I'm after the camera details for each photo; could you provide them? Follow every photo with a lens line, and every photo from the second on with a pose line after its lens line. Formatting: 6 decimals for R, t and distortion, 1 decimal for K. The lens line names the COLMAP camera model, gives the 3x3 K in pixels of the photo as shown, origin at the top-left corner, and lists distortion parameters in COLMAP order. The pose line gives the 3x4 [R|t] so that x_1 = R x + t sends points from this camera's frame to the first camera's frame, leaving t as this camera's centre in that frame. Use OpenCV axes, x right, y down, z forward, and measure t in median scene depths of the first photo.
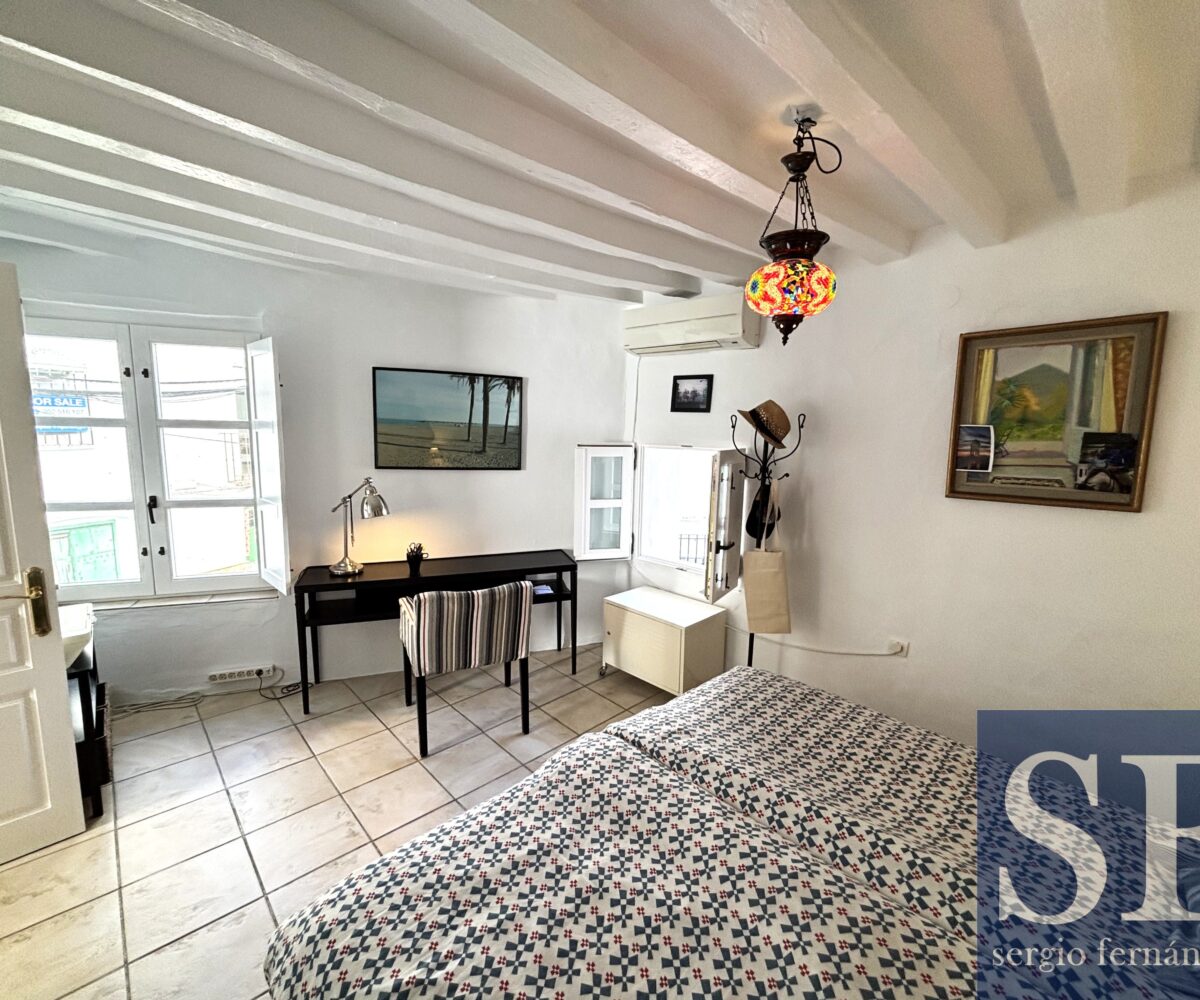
lens RADIAL K [[533.1, 0, 598.5], [0, 533.1, 497.5], [0, 0, 1]] dist [-0.002467, -0.000554]
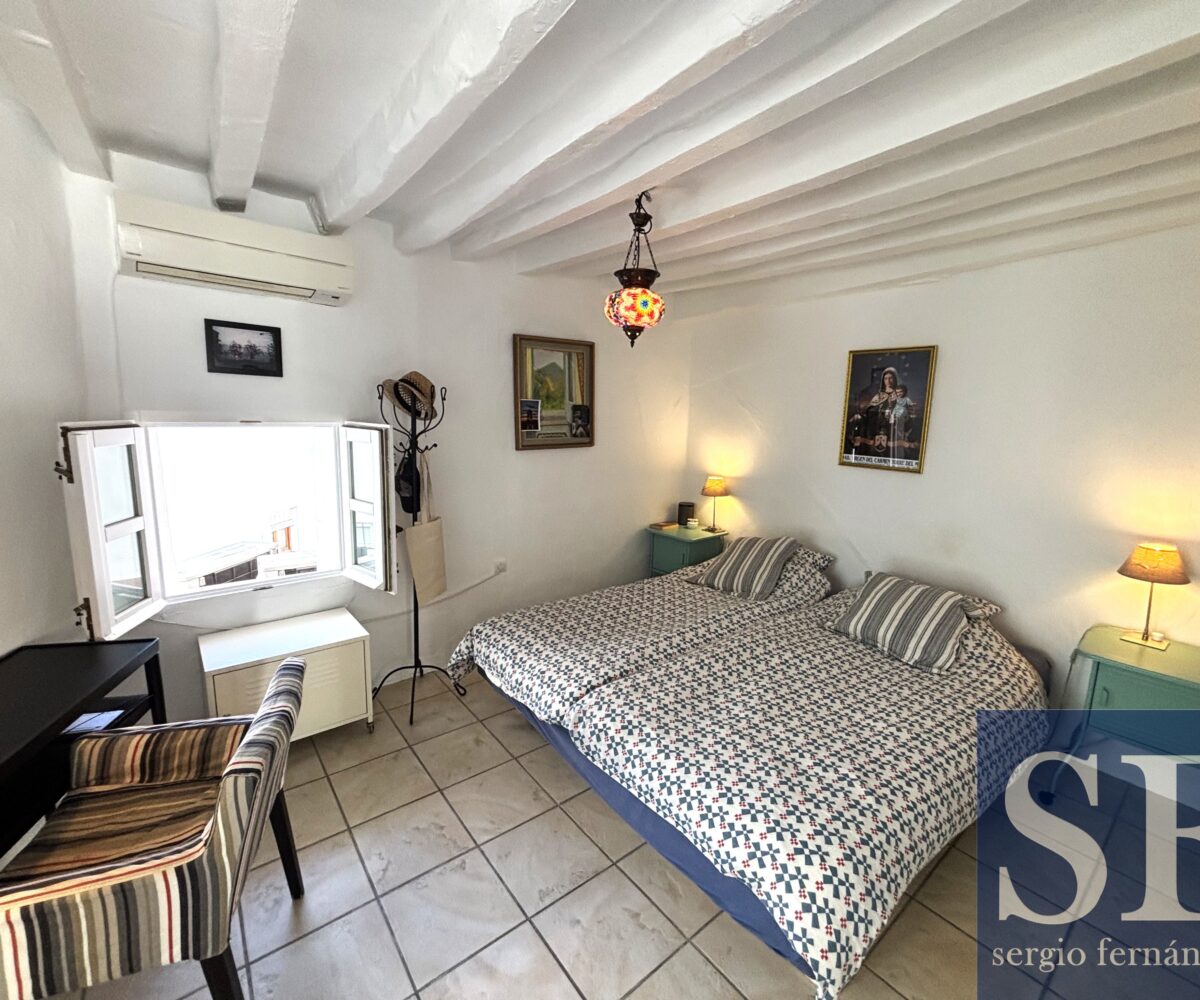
lens RADIAL K [[533.1, 0, 598.5], [0, 533.1, 497.5], [0, 0, 1]] dist [-0.002467, -0.000554]
pose [[0.099417, -0.179333, 0.978752, -0.789082], [0.104642, 0.980055, 0.168943, -0.100791], [-0.989528, 0.085623, 0.116200, 0.675328]]
